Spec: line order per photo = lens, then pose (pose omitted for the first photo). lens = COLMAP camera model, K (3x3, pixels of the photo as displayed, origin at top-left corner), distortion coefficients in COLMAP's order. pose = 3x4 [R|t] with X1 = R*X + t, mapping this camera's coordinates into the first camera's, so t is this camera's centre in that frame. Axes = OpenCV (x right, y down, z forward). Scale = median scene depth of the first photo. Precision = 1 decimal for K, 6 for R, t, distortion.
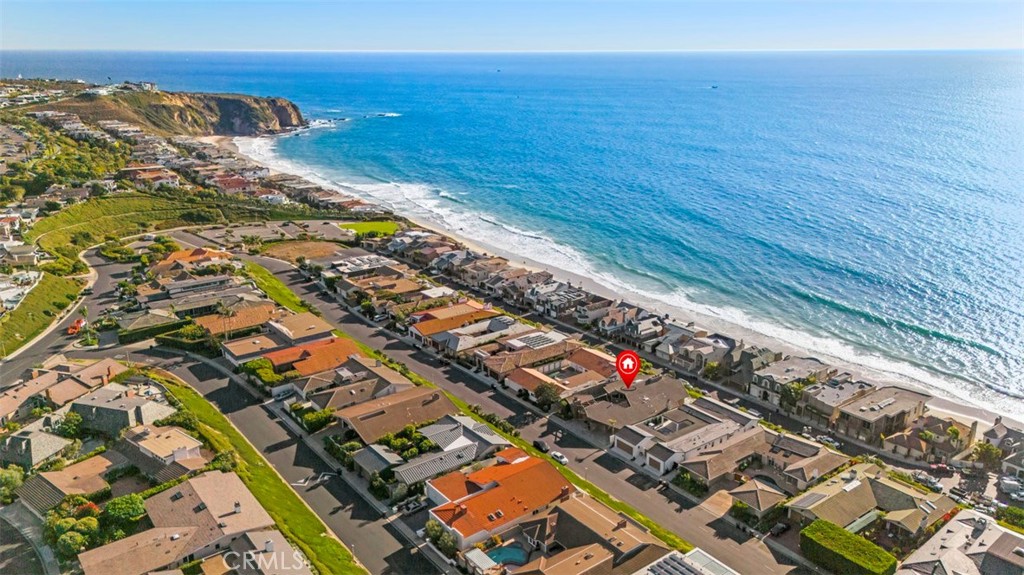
lens RADIAL K [[760.0, 0, 515.6], [0, 760.0, 286.4], [0, 0, 1]] dist [0.091815, -0.123393]
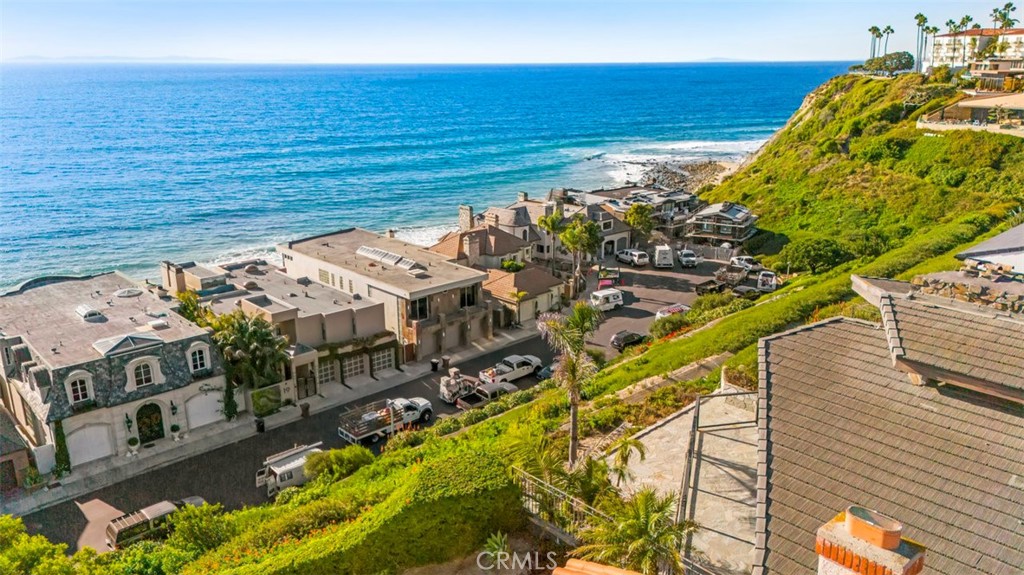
lens RADIAL K [[760.0, 0, 515.6], [0, 760.0, 286.4], [0, 0, 1]] dist [0.091815, -0.123393]
pose [[-0.094043, -0.286943, 0.953320, 0.088321], [0.301402, 0.904421, 0.301958, 0.058391], [-0.948848, 0.315730, 0.001431, 0.781222]]
